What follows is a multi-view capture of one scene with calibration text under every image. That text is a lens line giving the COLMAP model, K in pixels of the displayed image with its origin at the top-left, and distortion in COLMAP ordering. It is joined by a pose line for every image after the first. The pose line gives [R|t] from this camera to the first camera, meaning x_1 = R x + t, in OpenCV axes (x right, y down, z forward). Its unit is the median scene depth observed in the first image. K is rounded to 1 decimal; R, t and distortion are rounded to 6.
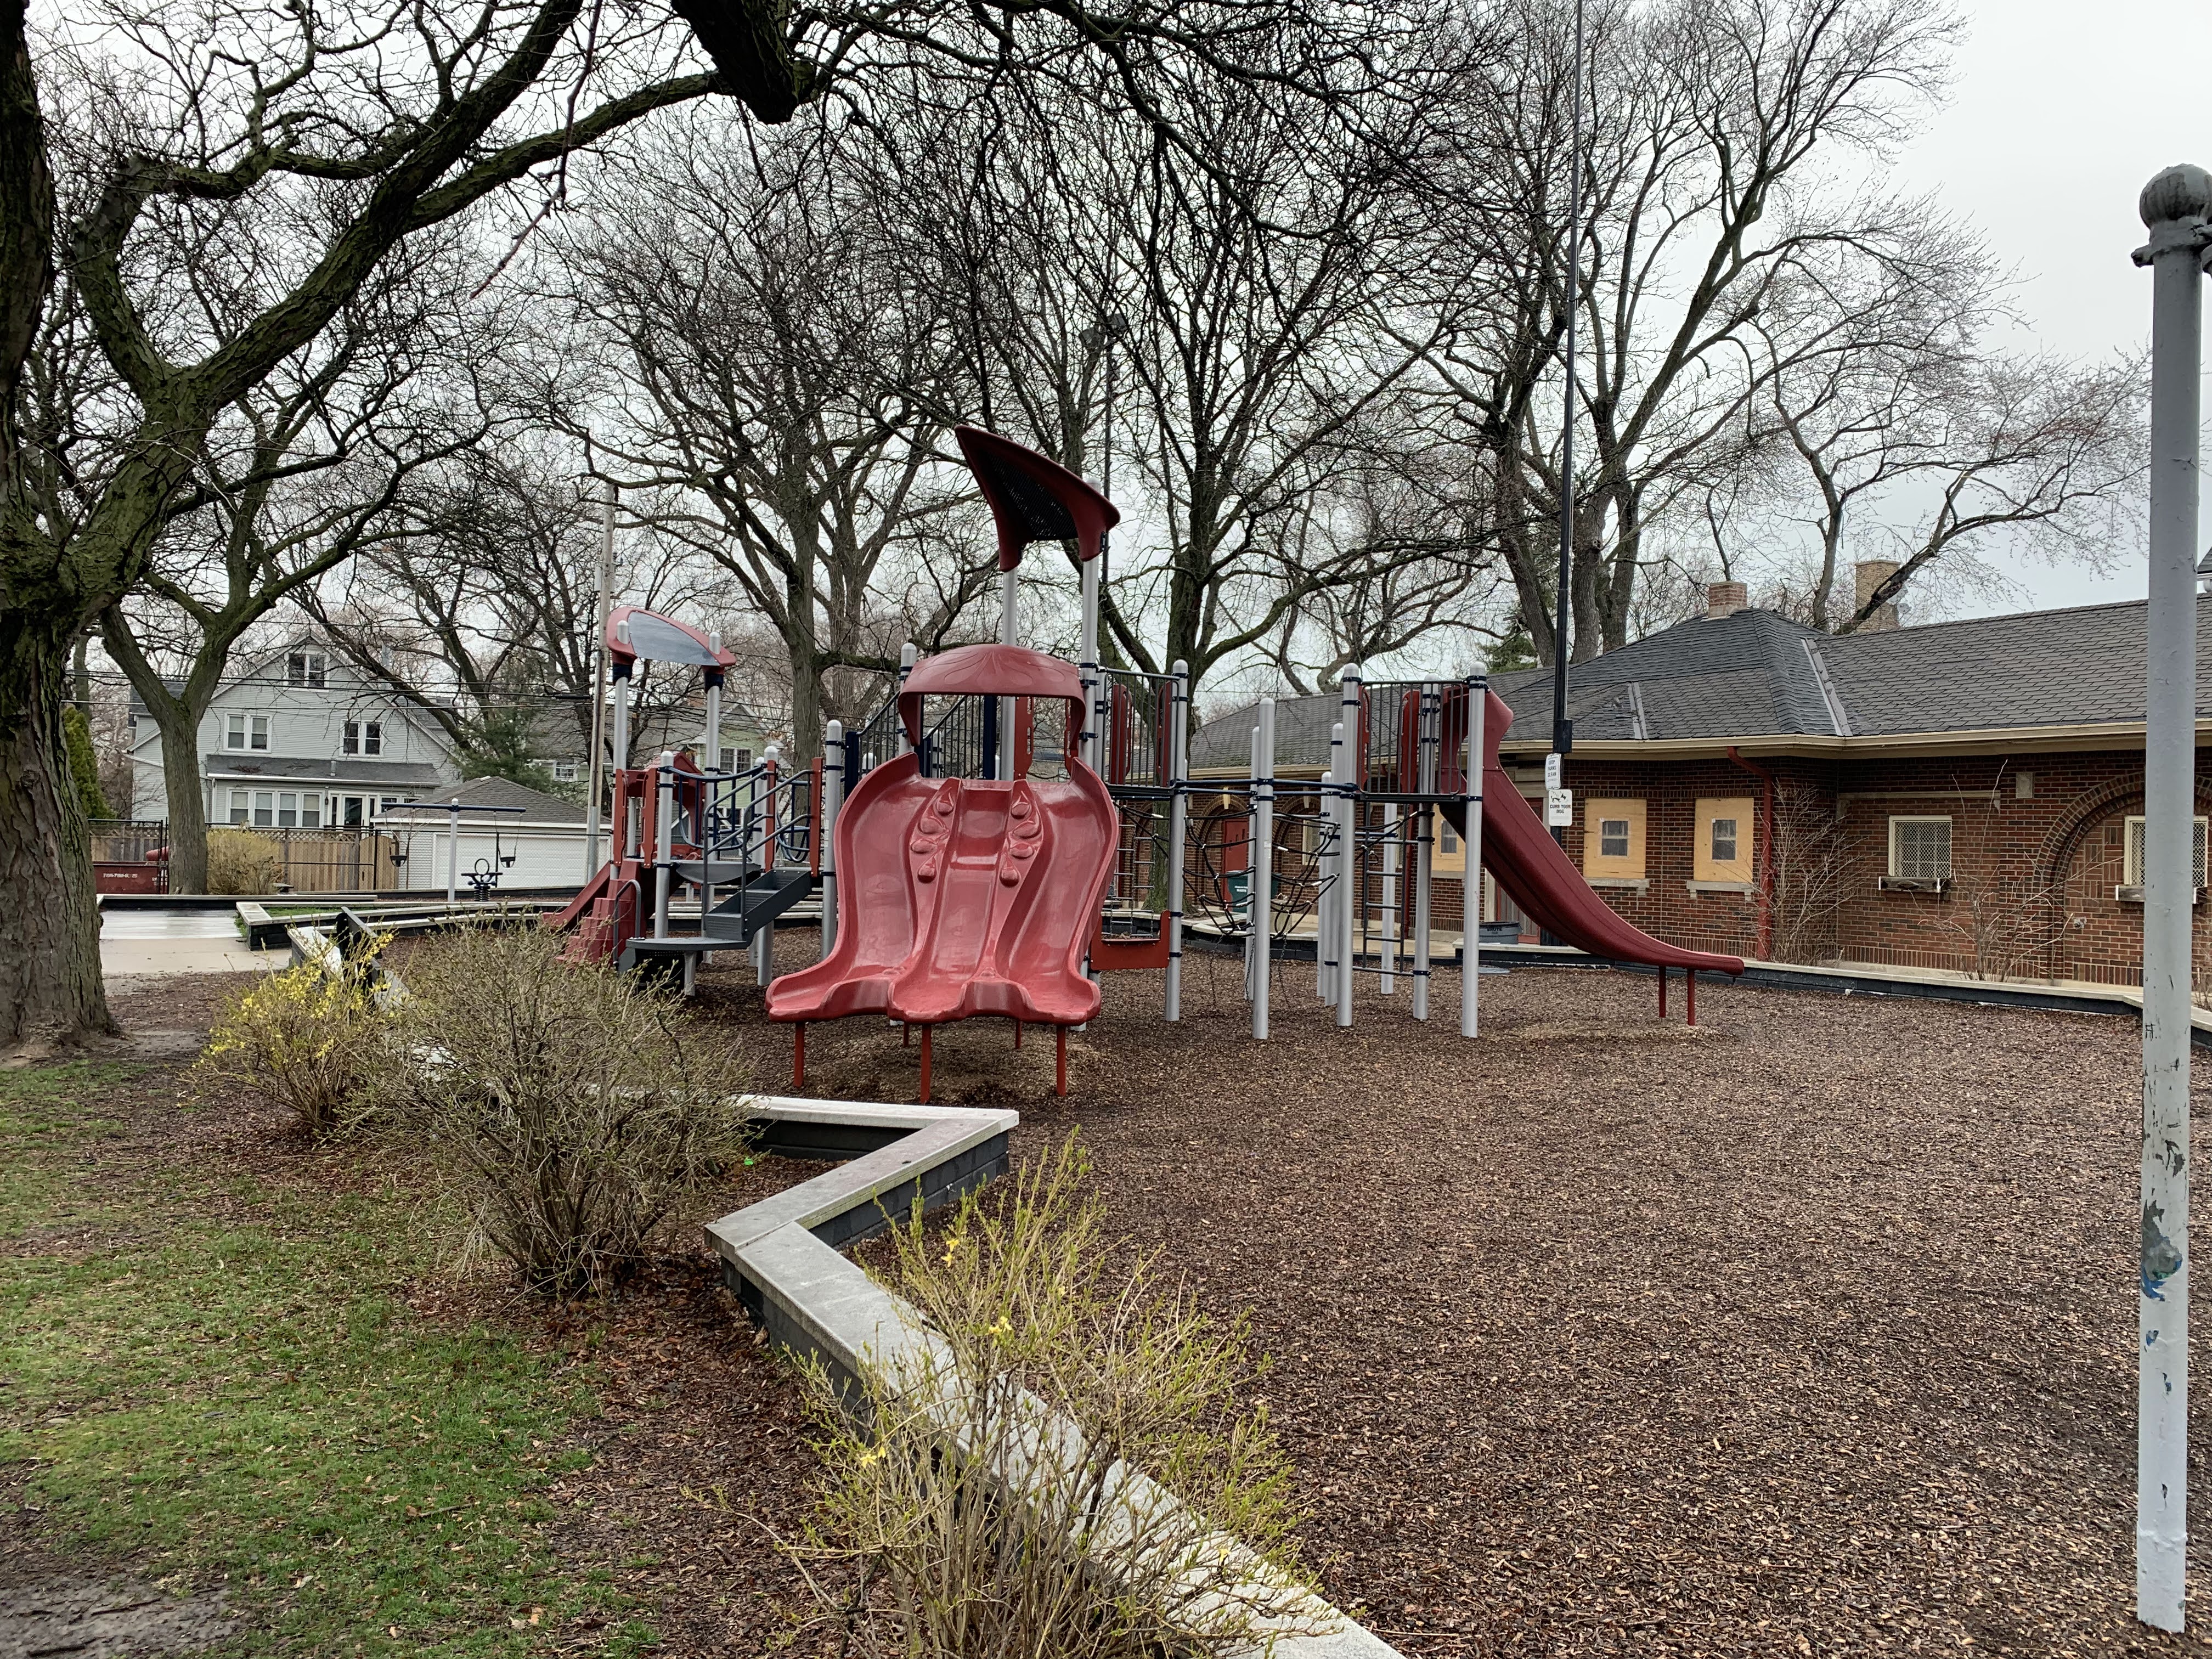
lens RADIAL K [[1662.8, 0, 1106.0], [0, 1662.8, 829.5], [0, 0, 1]] dist [0.041042, -0.000448]
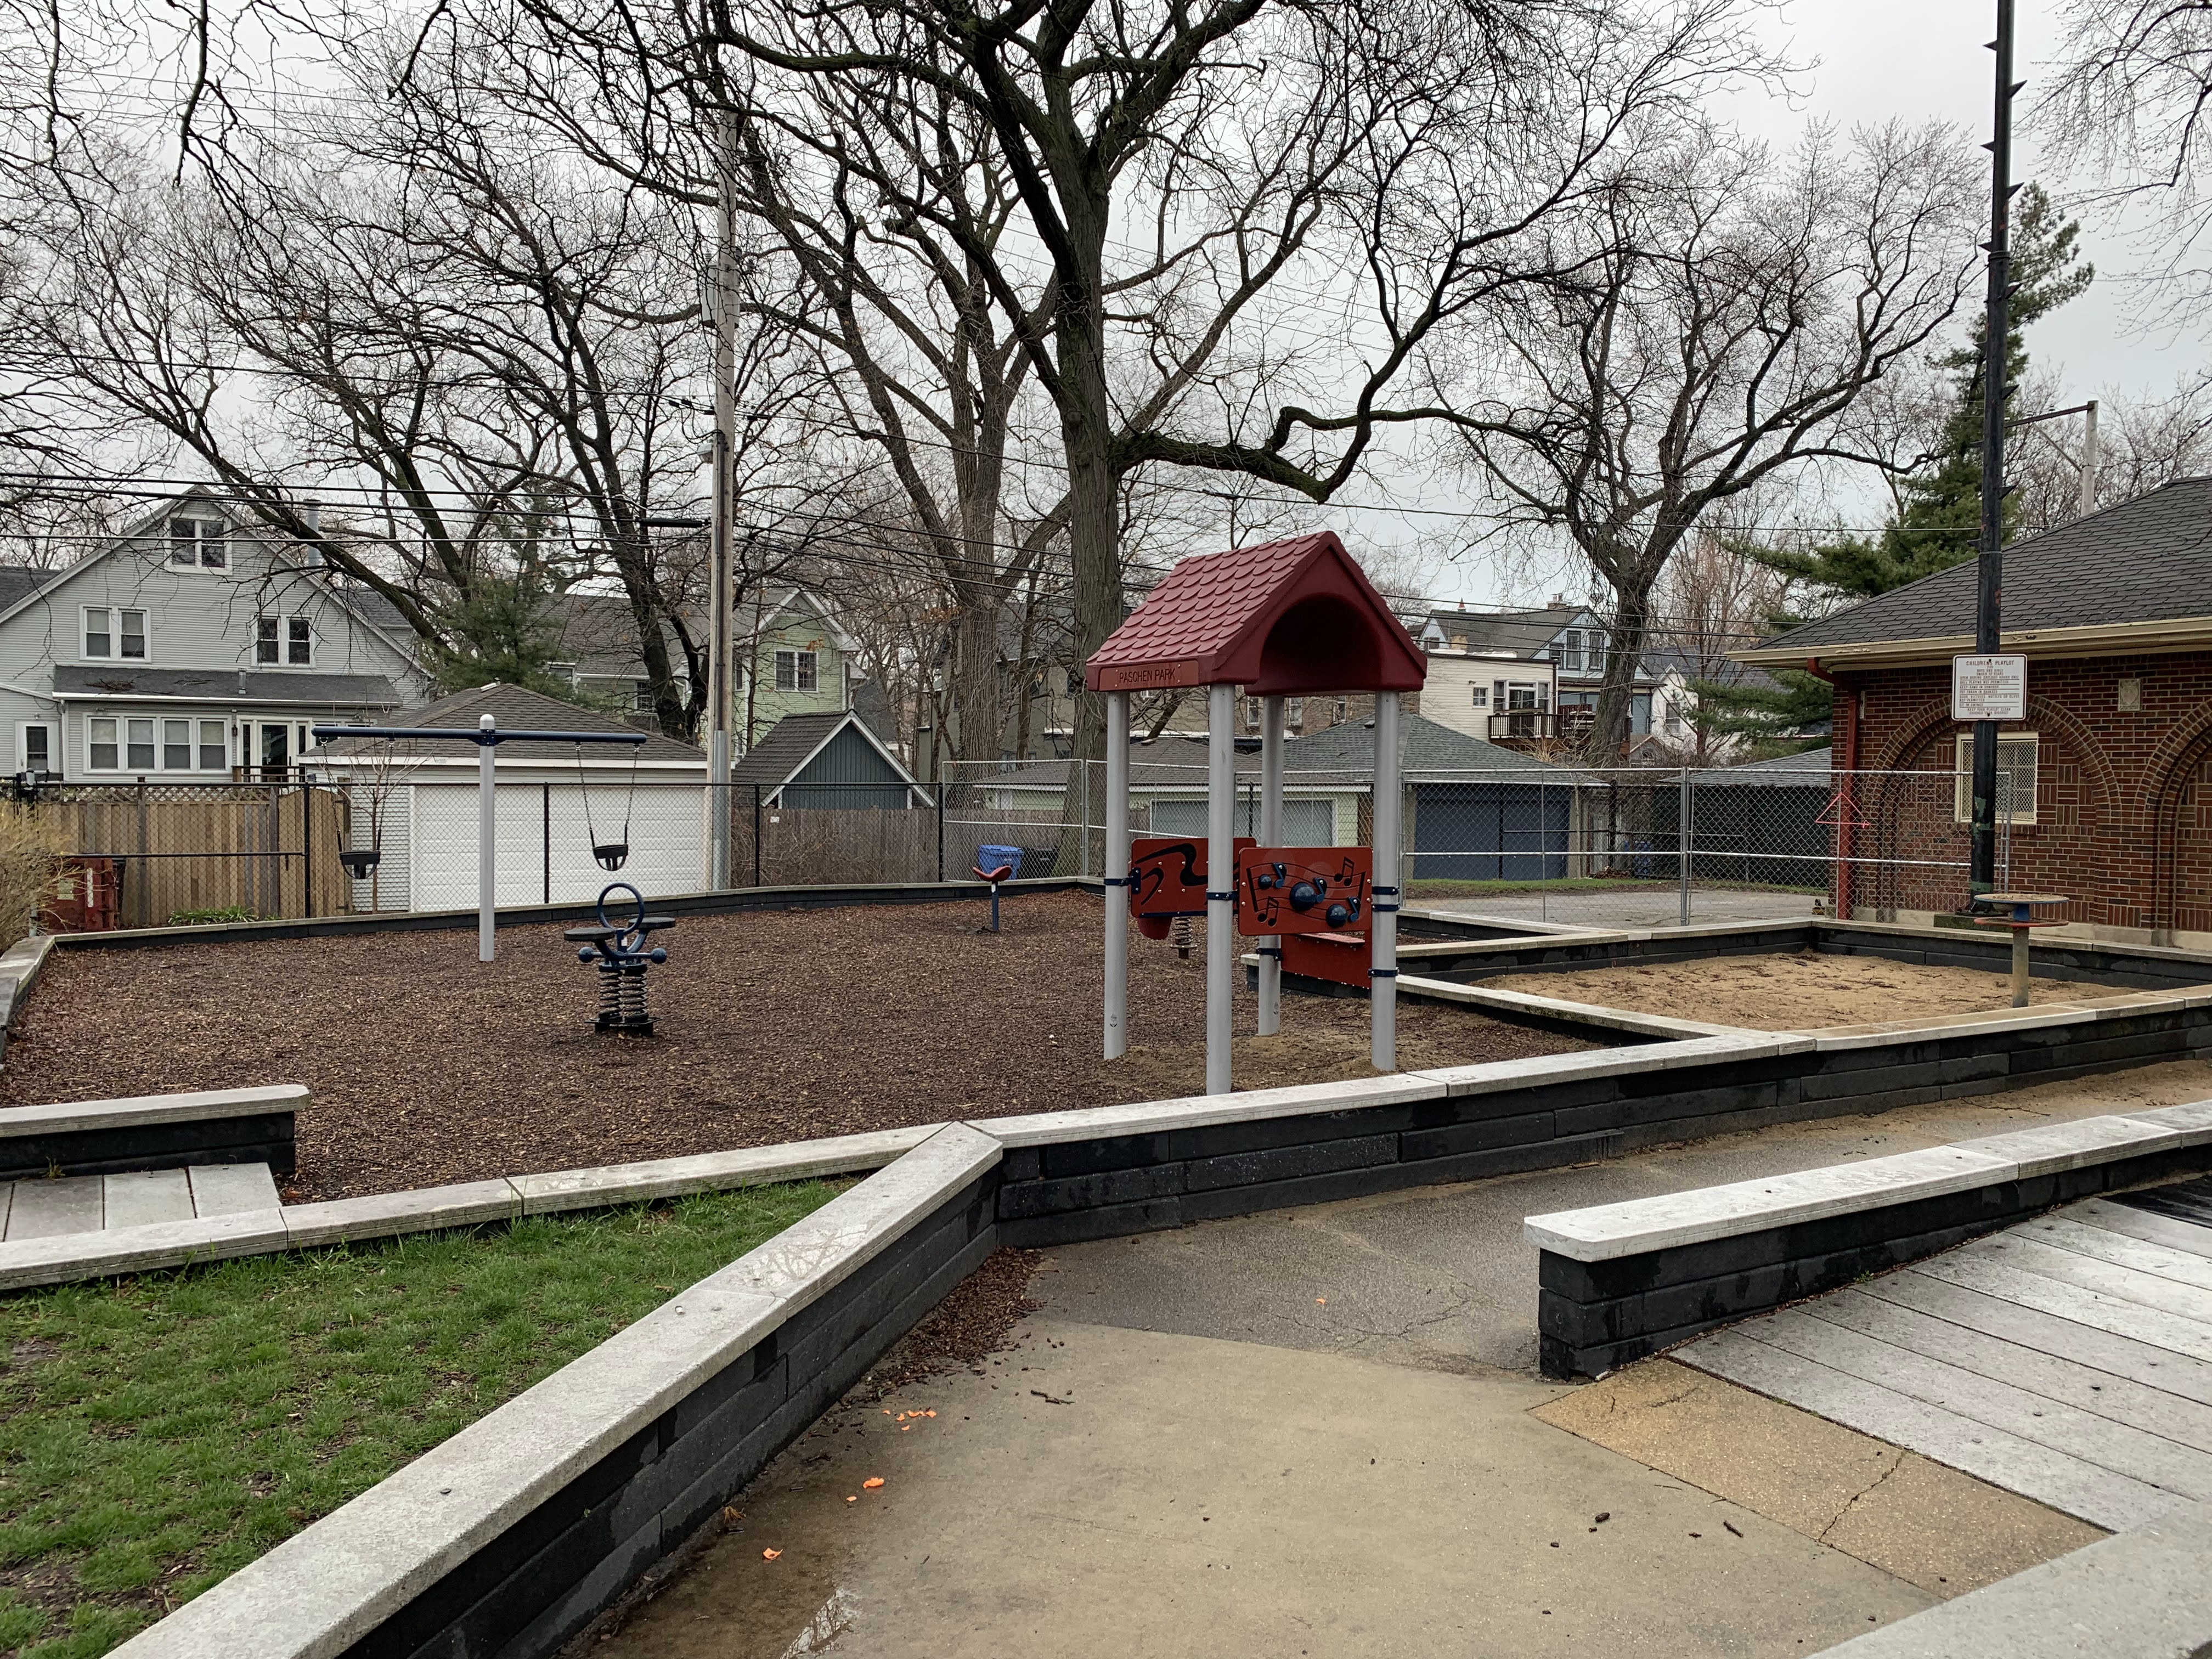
lens RADIAL K [[1662.8, 0, 1106.0], [0, 1662.8, 829.5], [0, 0, 1]] dist [0.041042, -0.000448]
pose [[0.999378, -0.019798, 0.029190, -0.125541], [0.018381, 0.998676, 0.048056, -0.002979], [-0.030103, -0.047490, 0.998418, 0.292494]]
